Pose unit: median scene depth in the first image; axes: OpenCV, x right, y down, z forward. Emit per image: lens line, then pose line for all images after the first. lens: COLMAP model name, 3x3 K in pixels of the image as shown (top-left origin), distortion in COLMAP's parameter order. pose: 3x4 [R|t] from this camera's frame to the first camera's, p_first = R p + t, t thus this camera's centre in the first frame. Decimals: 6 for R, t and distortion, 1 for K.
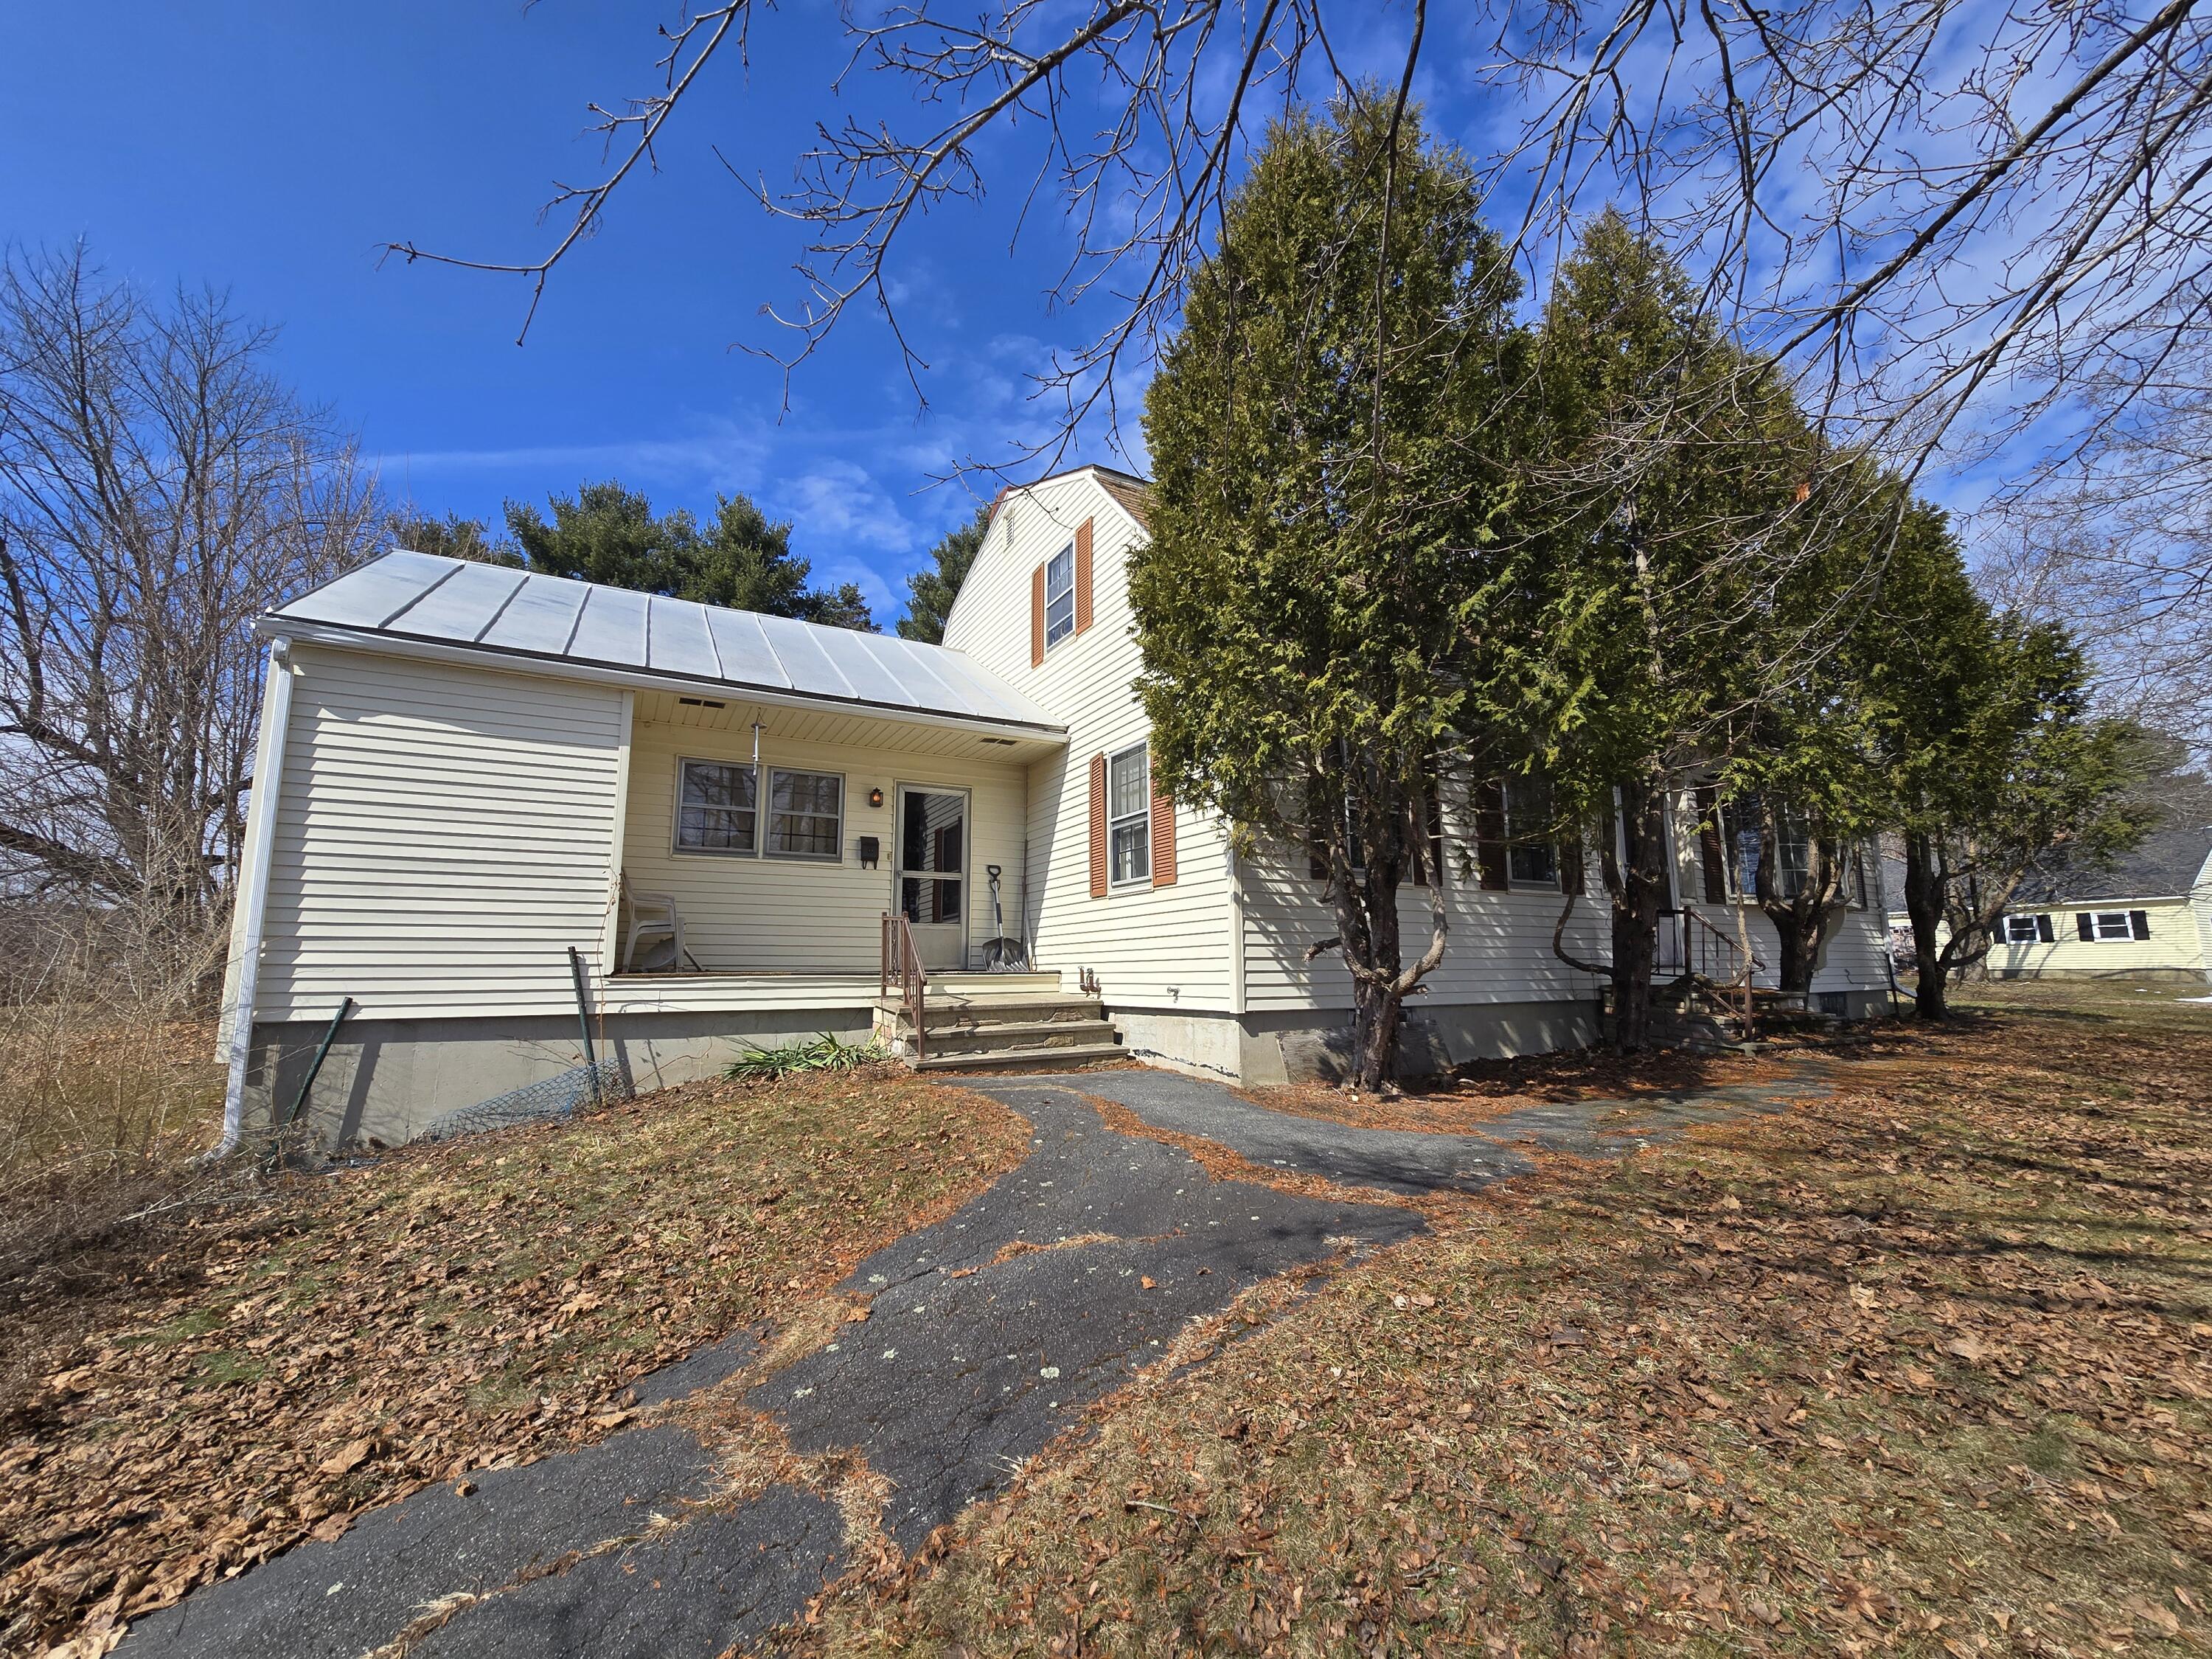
lens RADIAL K [[907.6, 0, 1118.9], [0, 907.6, 836.1], [0, 0, 1]] dist [-0.001736, 0.000910]
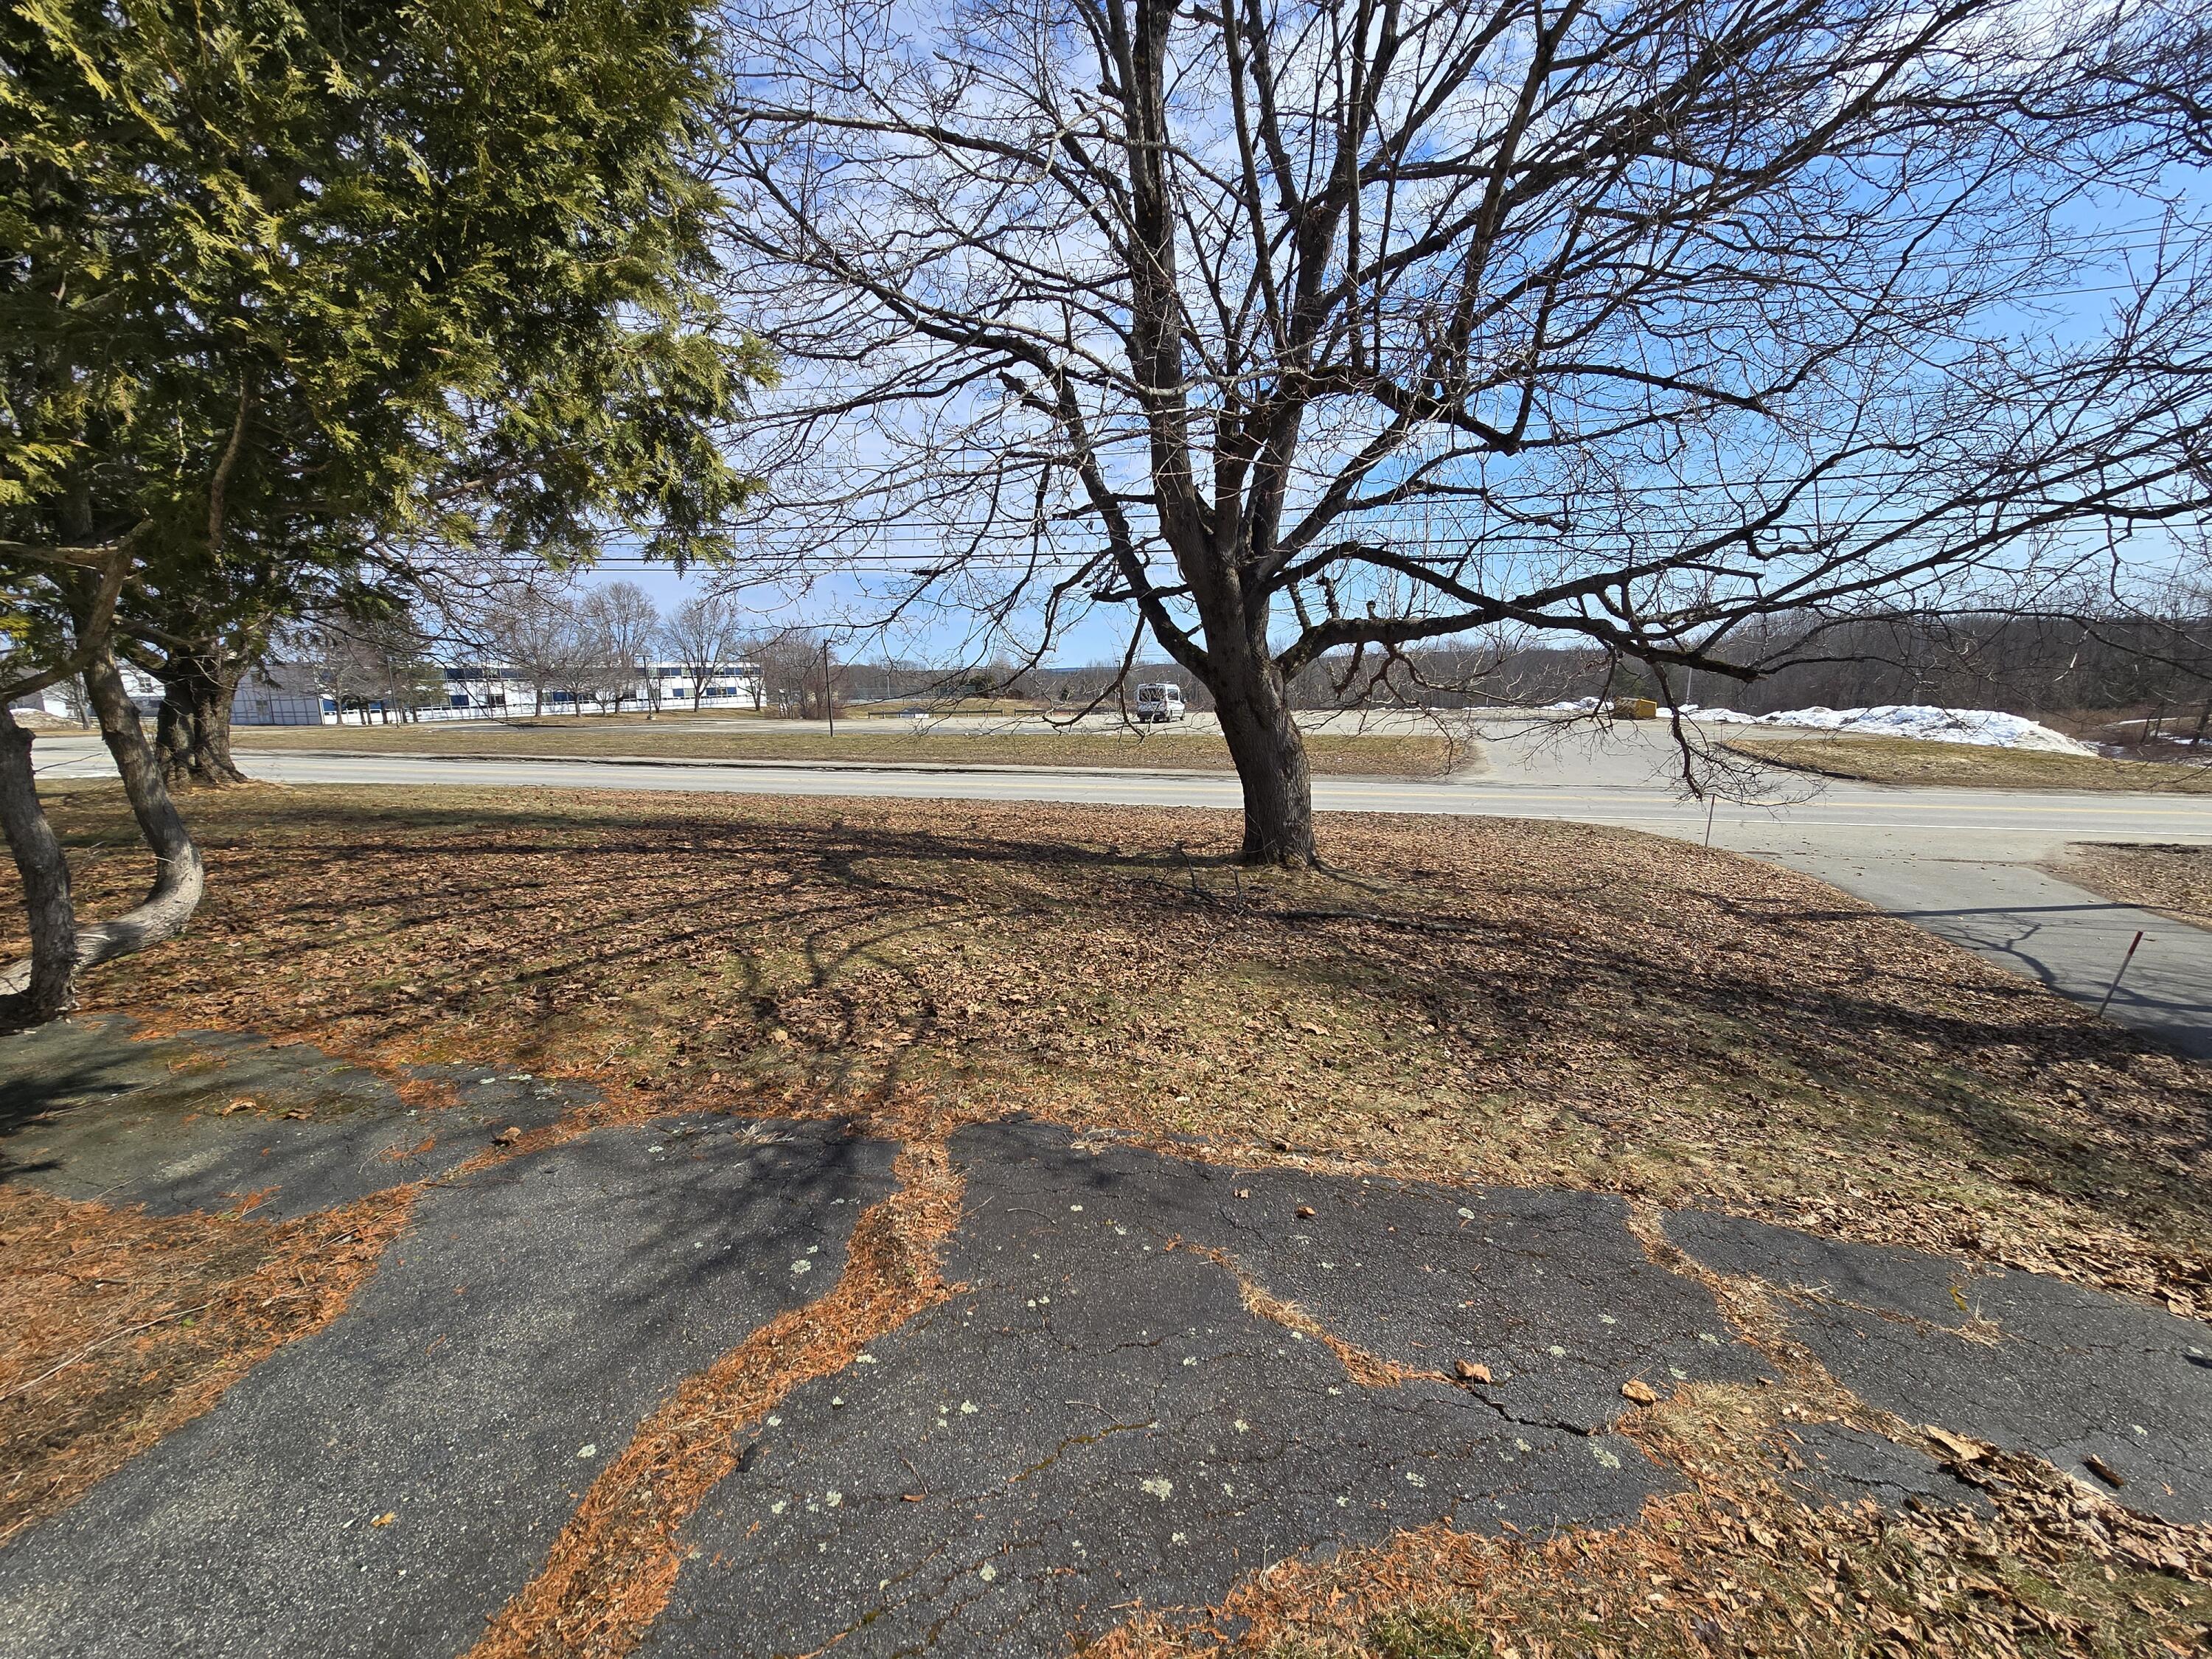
lens RADIAL K [[912.9, 0, 1117.9], [0, 912.9, 836.0], [0, 0, 1]] dist [-0.001774, 0.001120]
pose [[-0.686767, -0.099604, 0.720021, -0.412179], [-0.088400, 0.994659, 0.053279, 0.065497], [-0.721482, -0.027060, -0.691904, 1.566641]]
